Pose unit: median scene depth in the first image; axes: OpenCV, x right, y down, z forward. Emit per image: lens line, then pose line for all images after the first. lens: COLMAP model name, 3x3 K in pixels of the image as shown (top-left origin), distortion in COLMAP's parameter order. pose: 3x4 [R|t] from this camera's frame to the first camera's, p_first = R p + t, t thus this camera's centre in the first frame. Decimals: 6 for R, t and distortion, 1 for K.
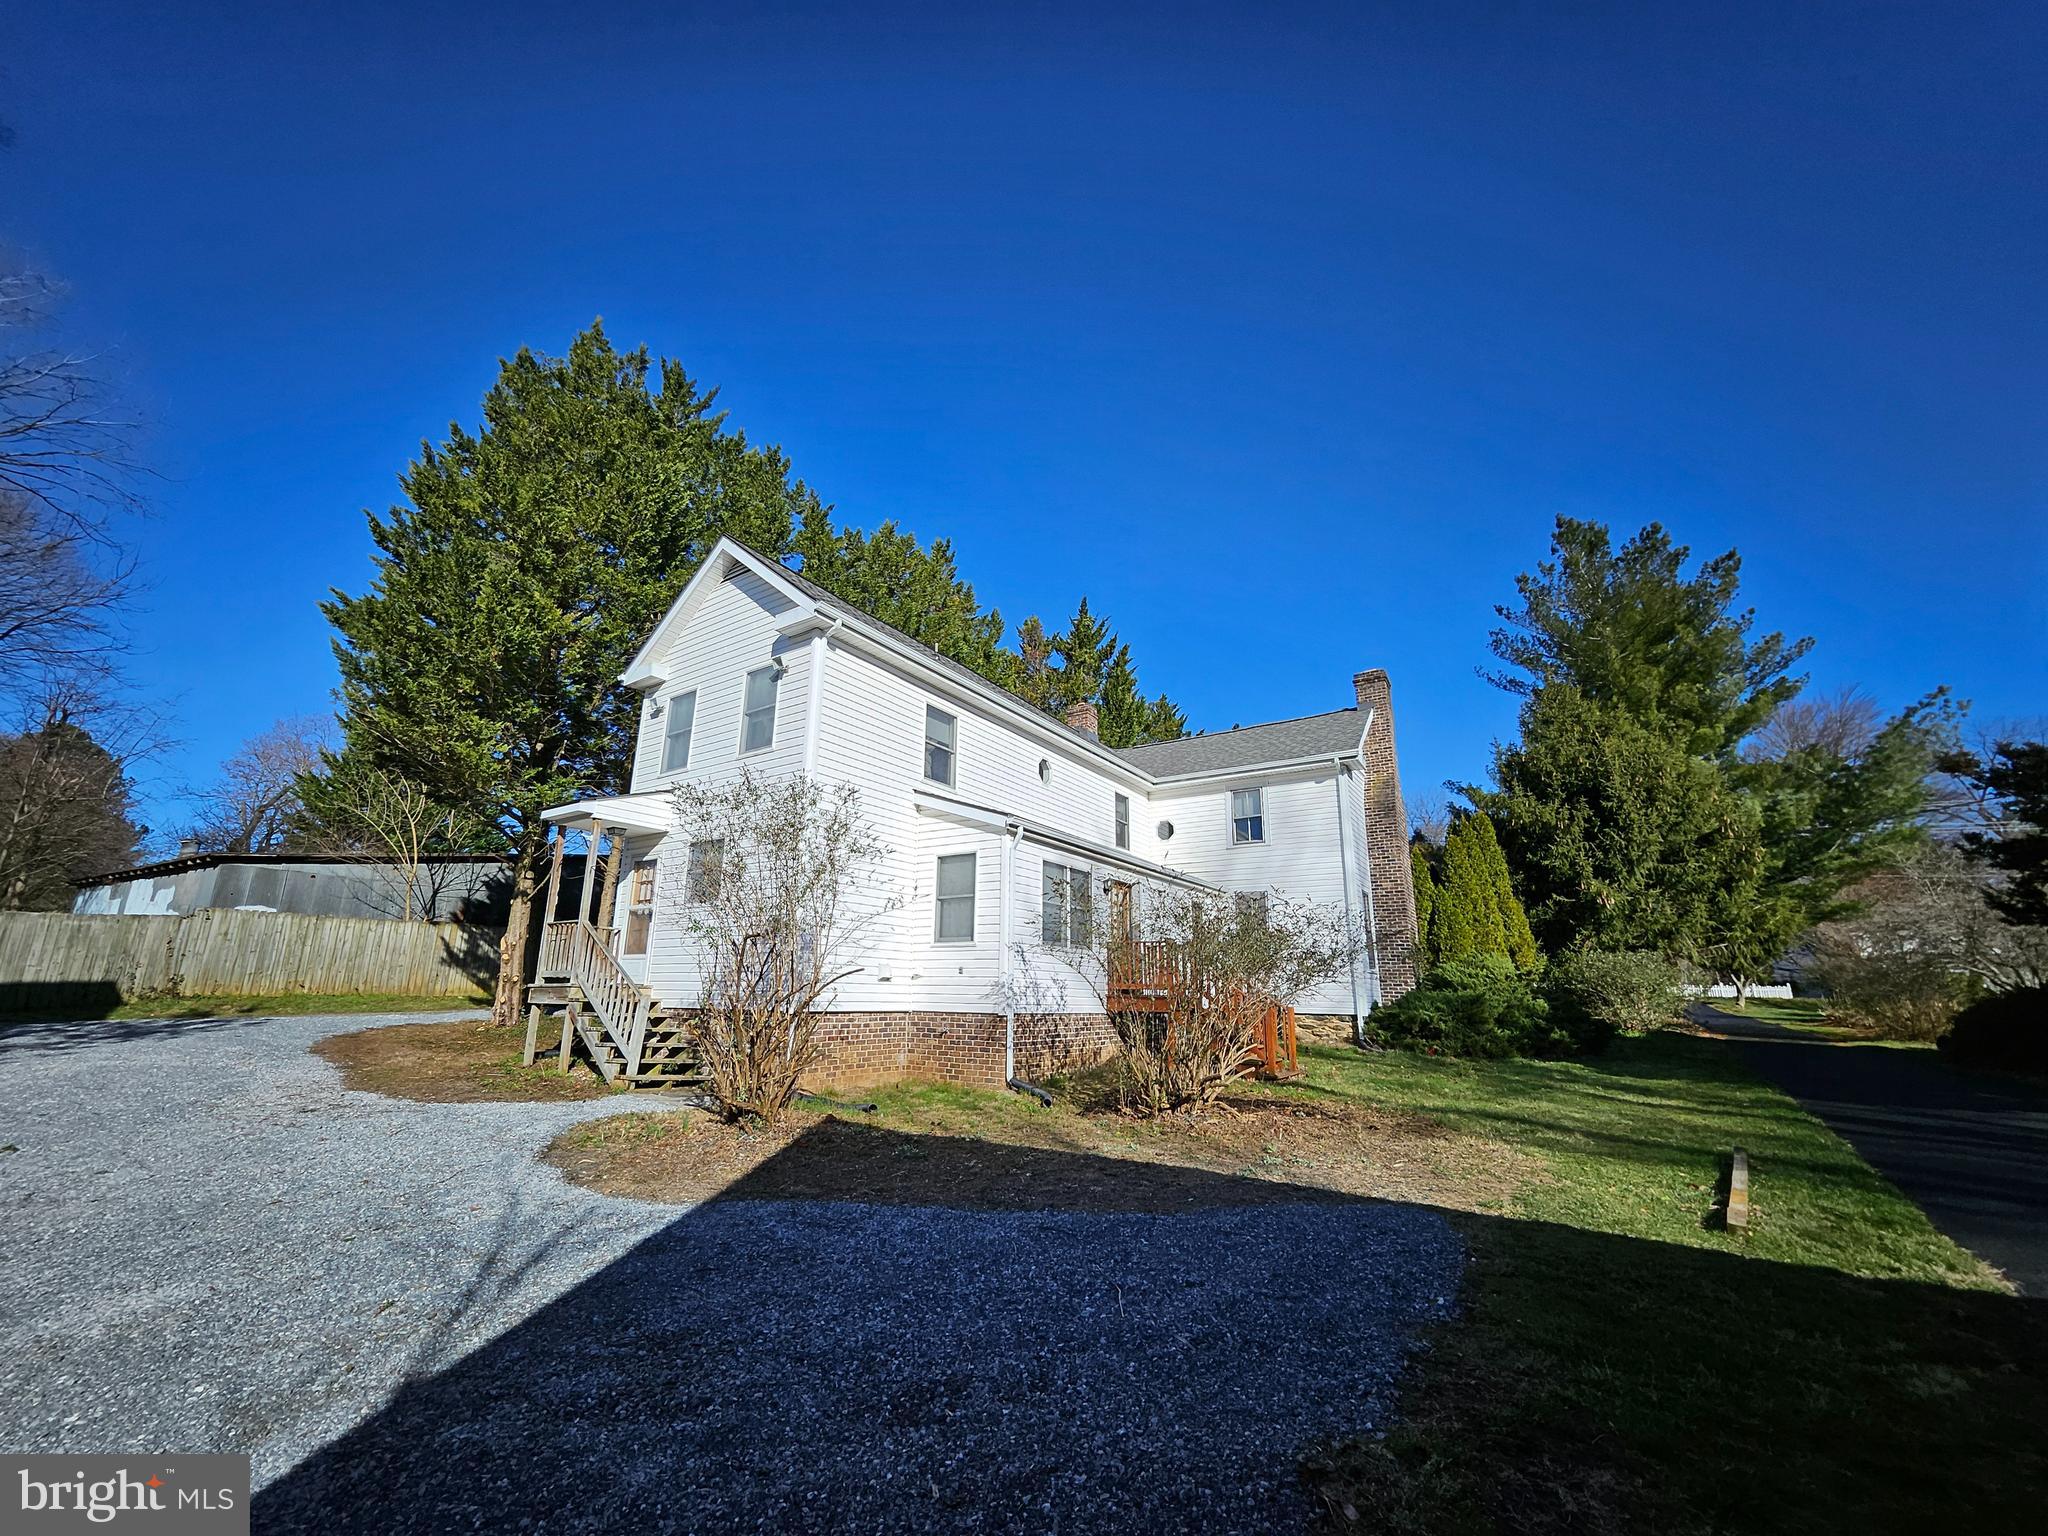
lens RADIAL K [[806.1, 0, 999.1], [0, 806.1, 785.7], [0, 0, 1]] dist [0.000152, -0.000521]
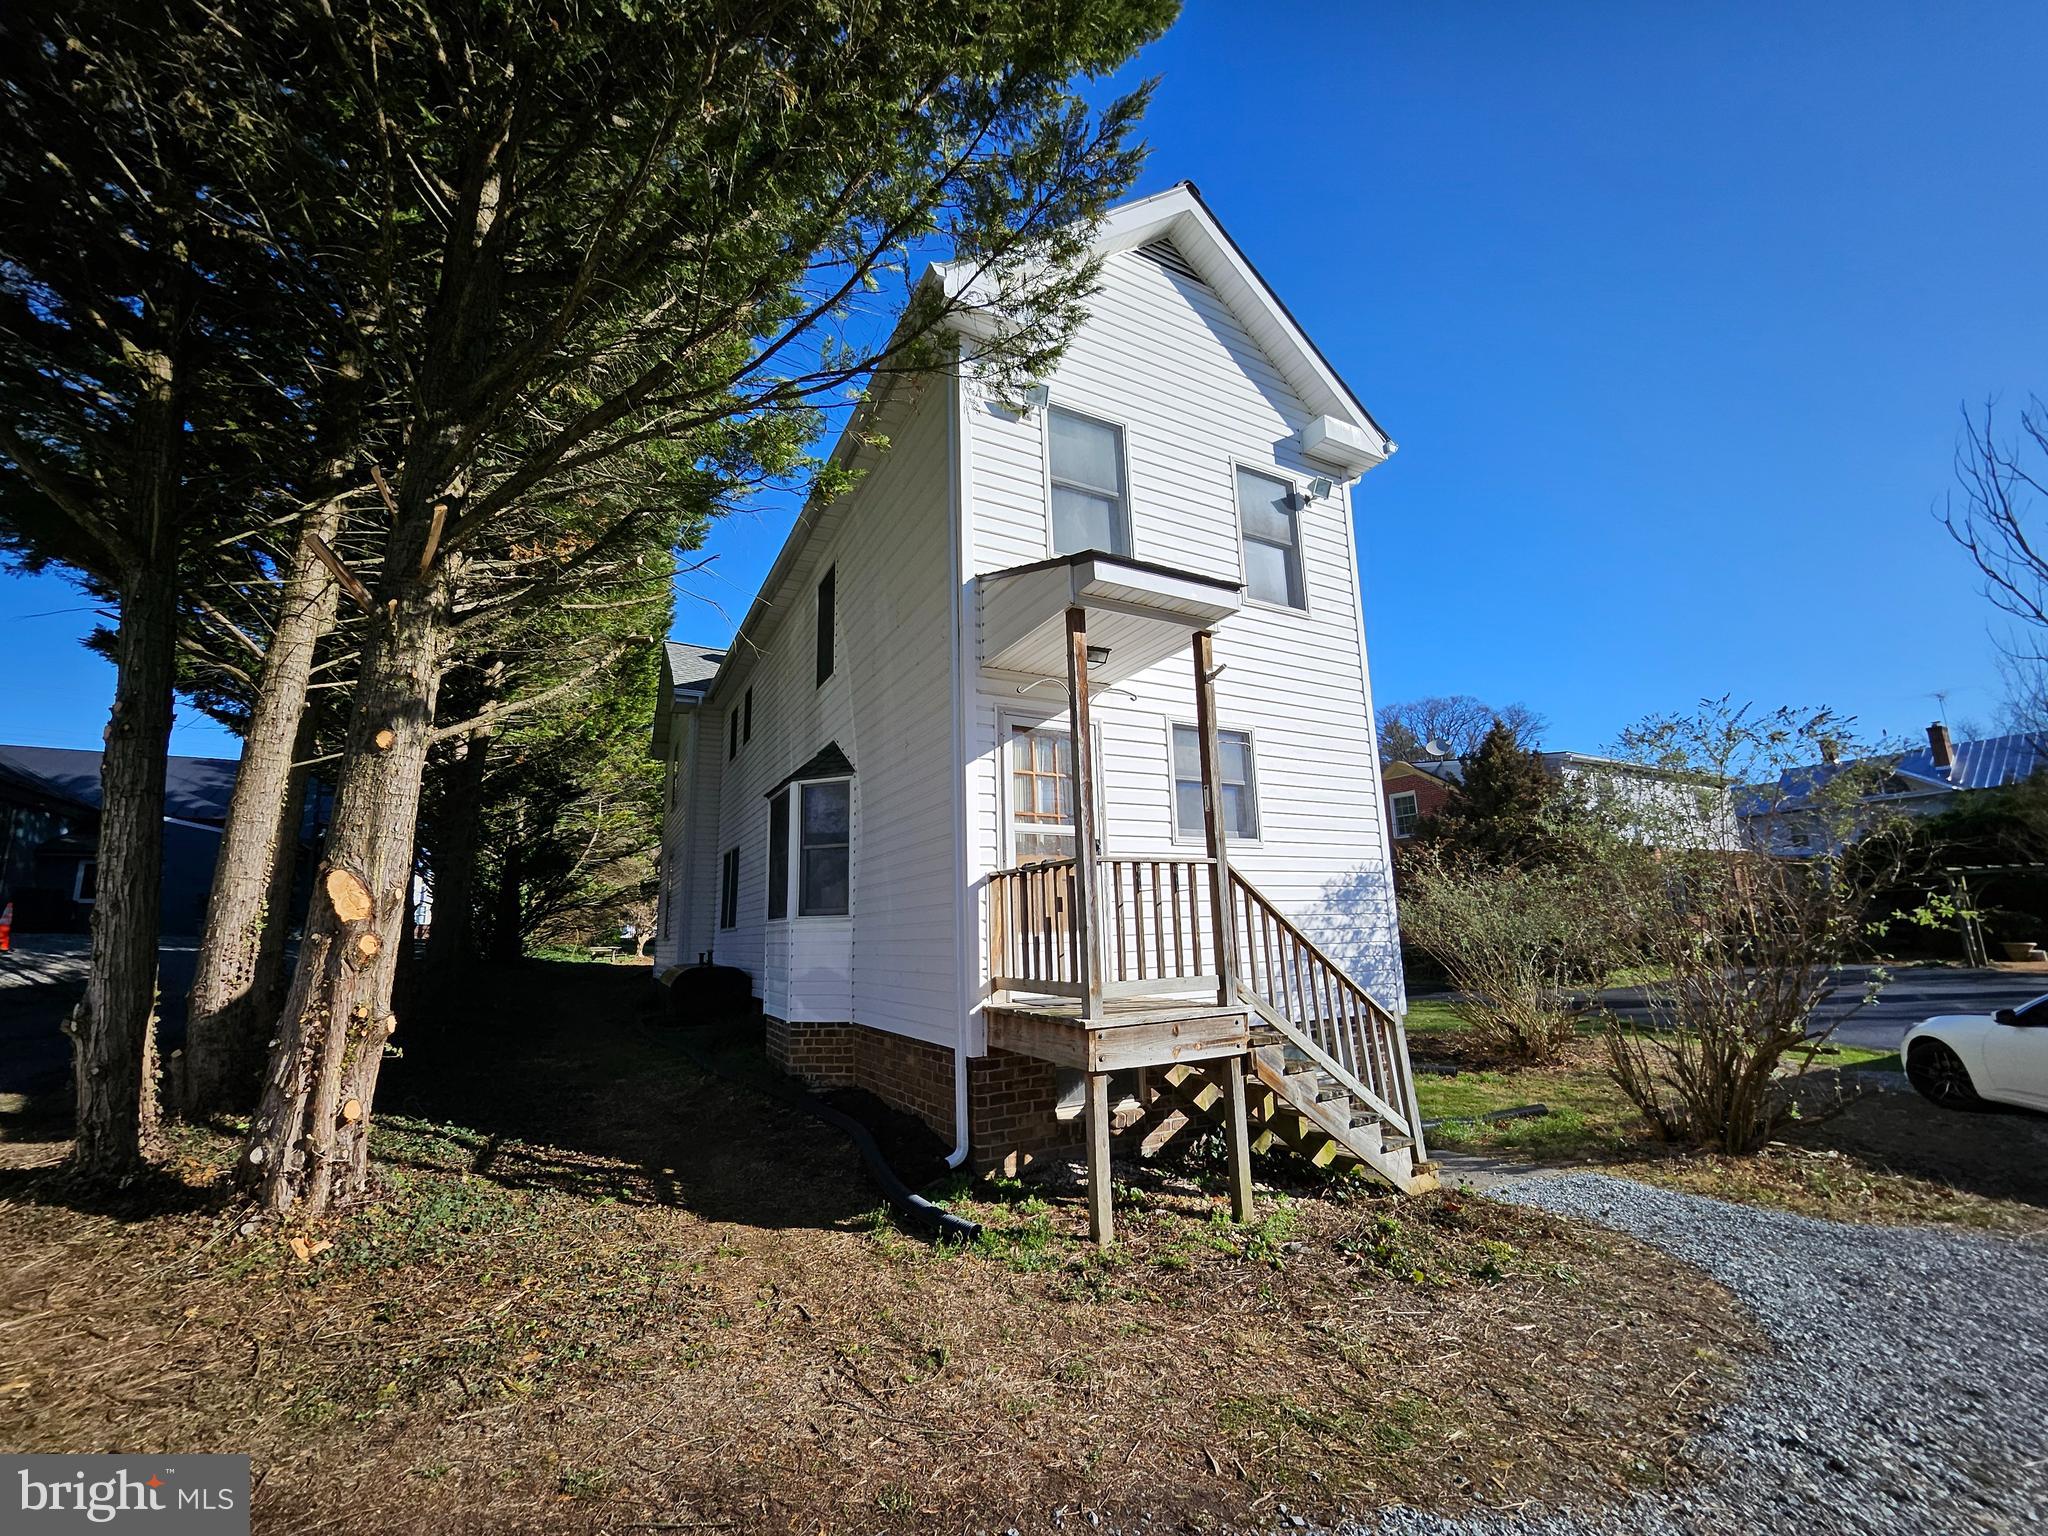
lens RADIAL K [[806.1, 0, 1013.1], [0, 806.1, 791.1], [0, 0, 1]] dist [0.000152, -0.000521]
pose [[0.455689, 0.130549, 0.880514, -0.712550], [-0.193316, 0.980092, -0.045266, 0.127141], [-0.868894, -0.149590, 0.471854, 0.664748]]
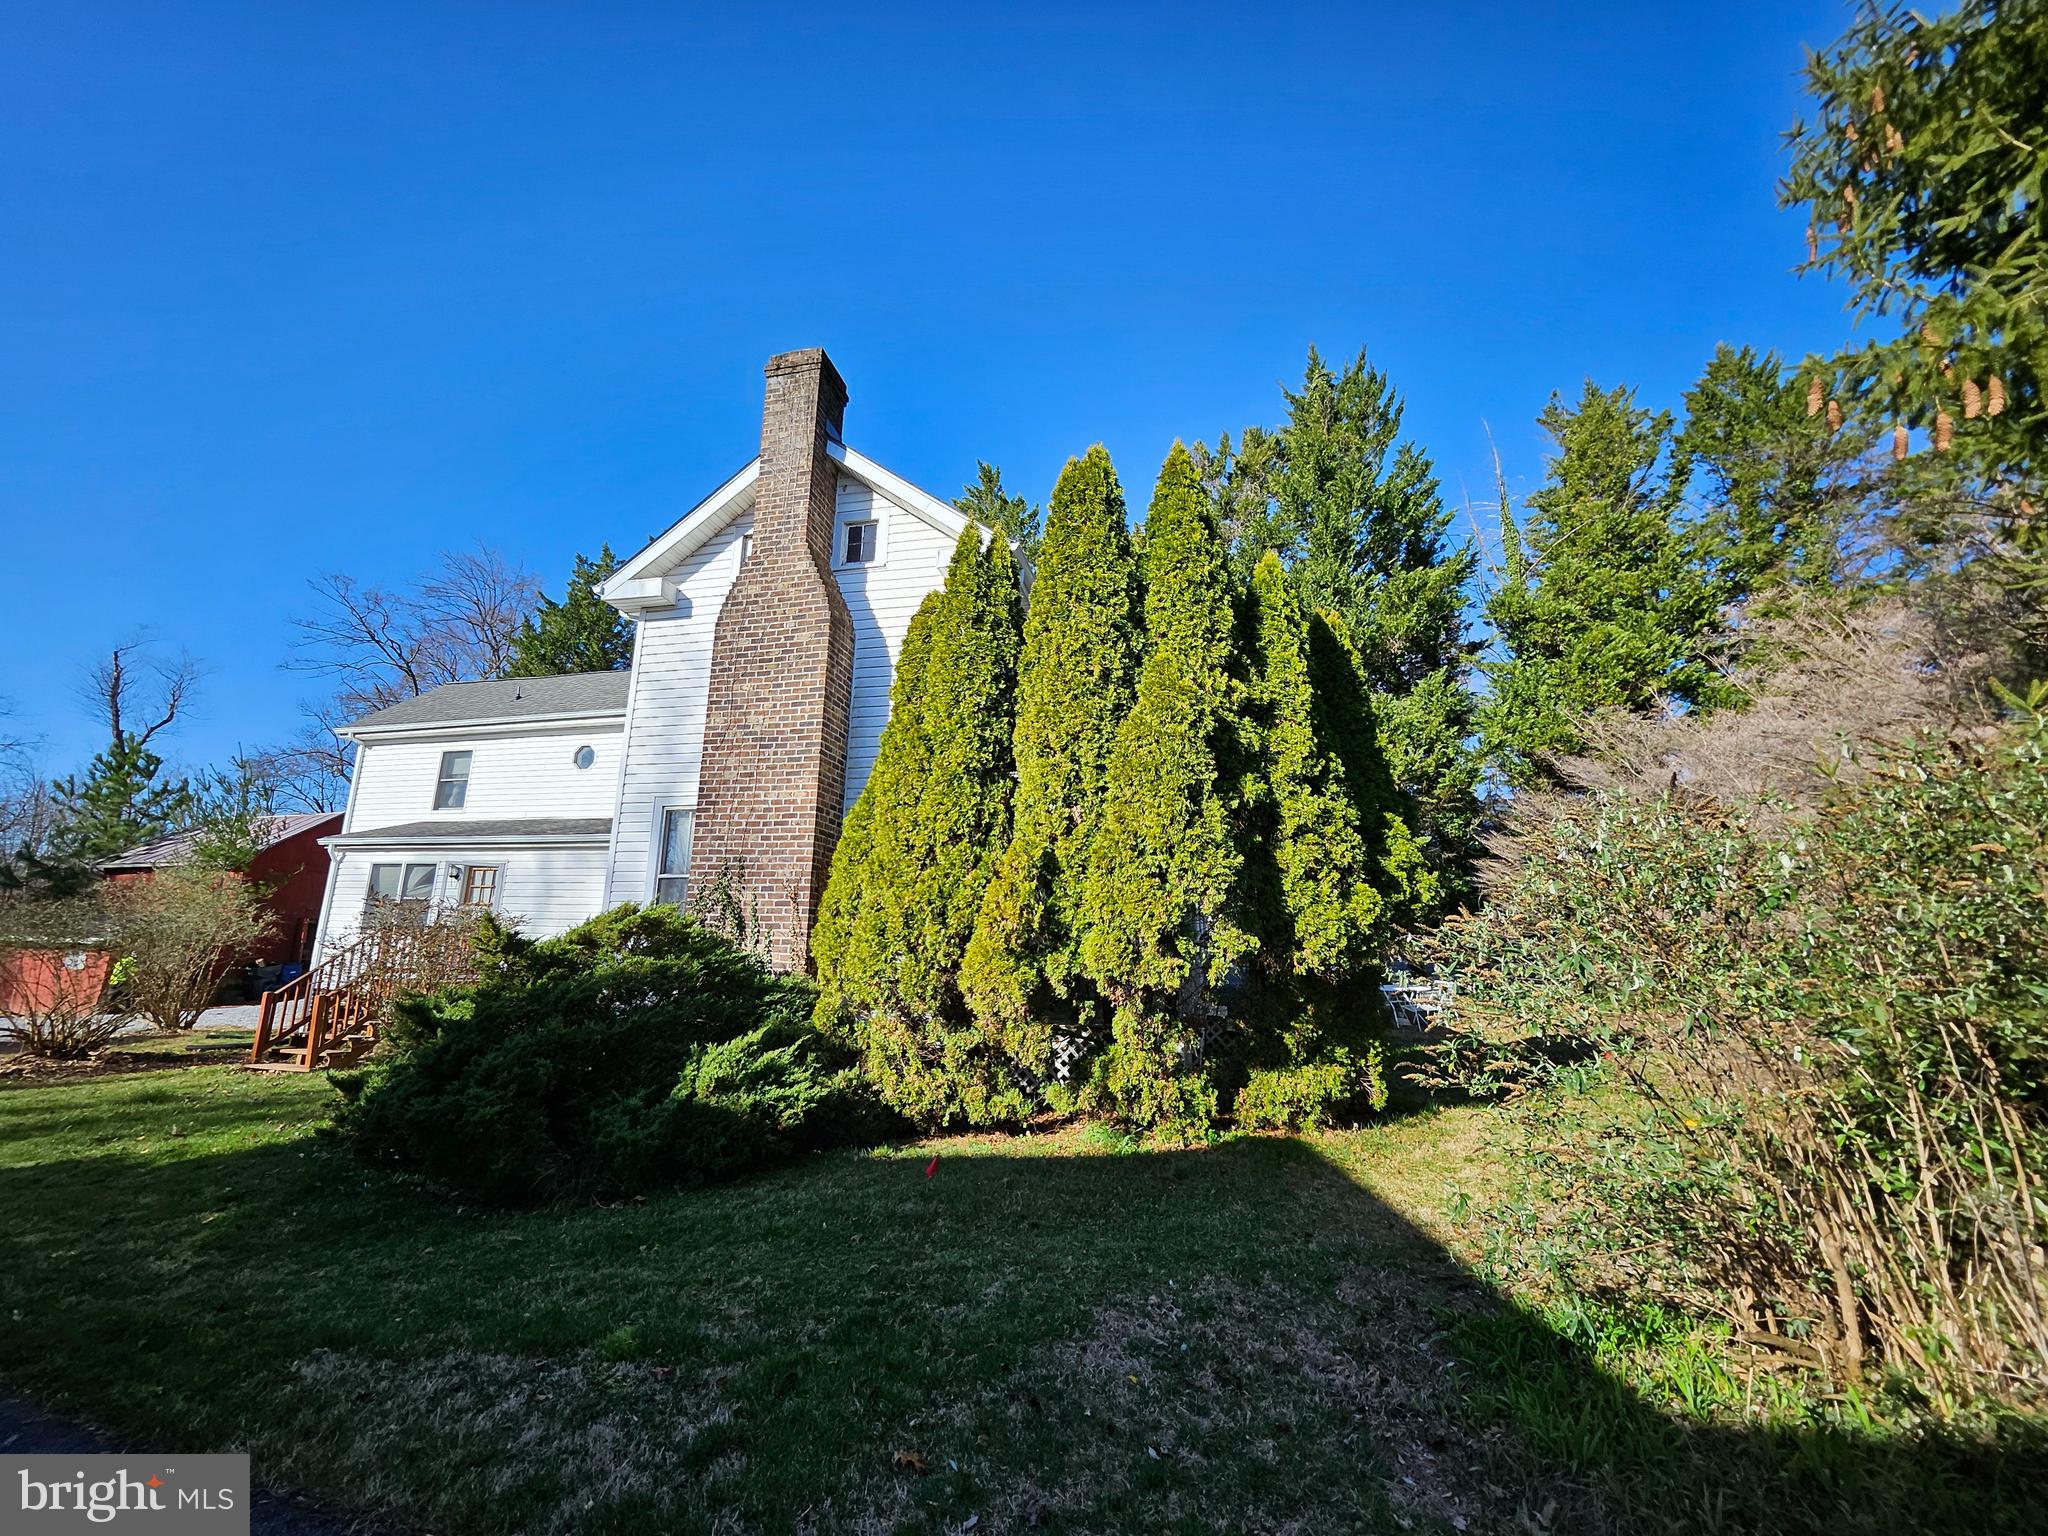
lens RADIAL K [[806.1, 0, 1006.1], [0, 806.1, 789.2], [0, 0, 1]] dist [0.000152, -0.000521]
pose [[0.332657, -0.197056, -0.922230, 1.200820], [0.219119, 0.967312, -0.127650, 0.276199], [0.917238, -0.159615, 0.364962, 1.158032]]
